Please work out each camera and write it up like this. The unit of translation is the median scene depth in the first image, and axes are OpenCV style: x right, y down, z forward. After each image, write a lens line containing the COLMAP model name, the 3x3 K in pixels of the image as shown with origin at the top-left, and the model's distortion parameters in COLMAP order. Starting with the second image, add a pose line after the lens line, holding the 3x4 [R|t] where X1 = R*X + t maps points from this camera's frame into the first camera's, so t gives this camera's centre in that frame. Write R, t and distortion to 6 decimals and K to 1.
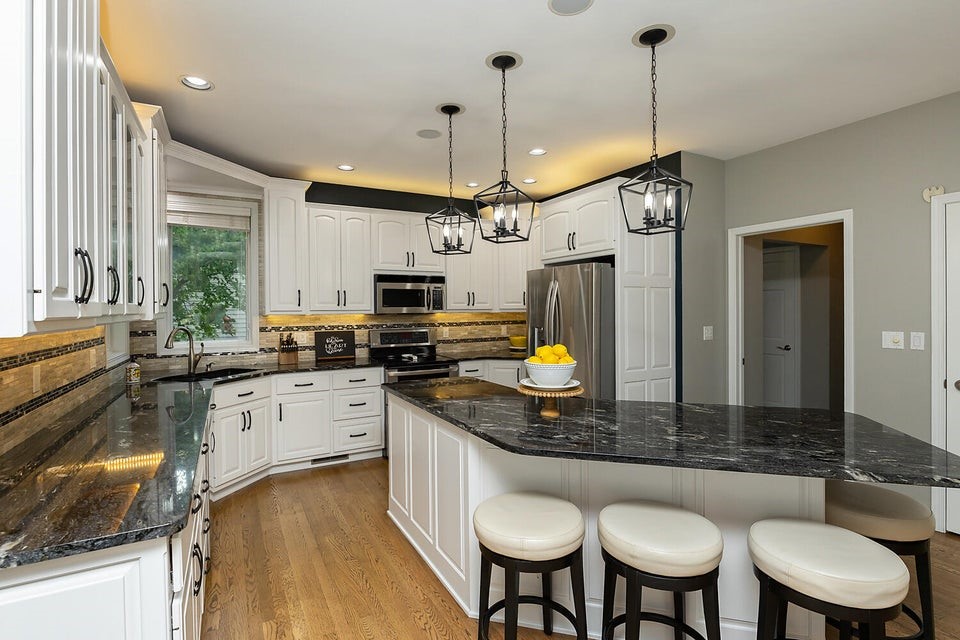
lens RADIAL K [[451.7, 0, 477.4], [0, 451.7, 312.6], [0, 0, 1]] dist [0.001681, 0.000166]
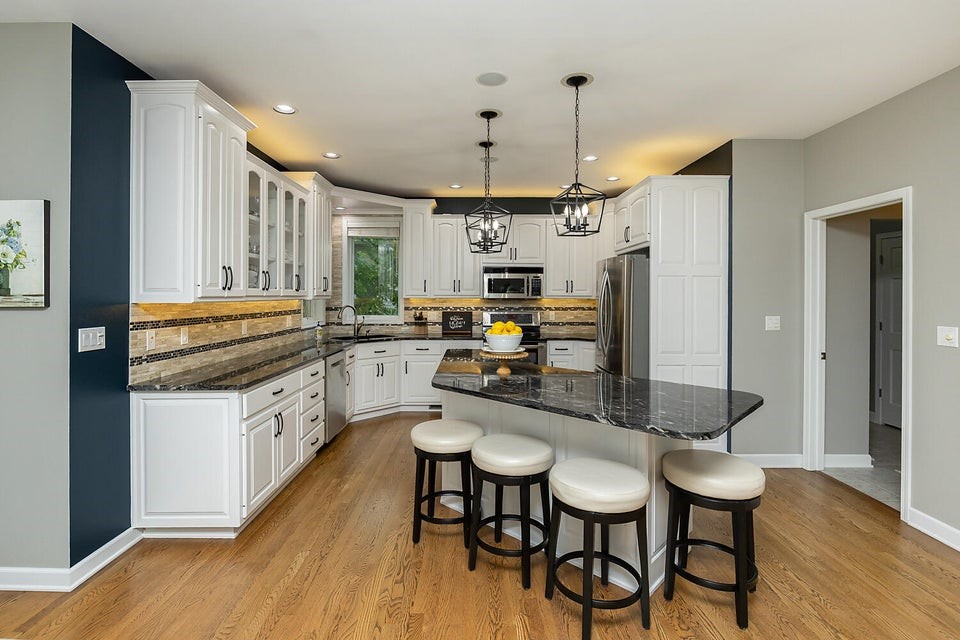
lens RADIAL K [[442.9, 0, 481.9], [0, 442.9, 302.0], [0, 0, 1]] dist [0.000527, 0.000007]
pose [[0.894622, 0.016425, -0.446522, 0.348815], [-0.013165, 0.999859, 0.010404, -0.000007], [0.446630, -0.003429, 0.894712, -0.112953]]
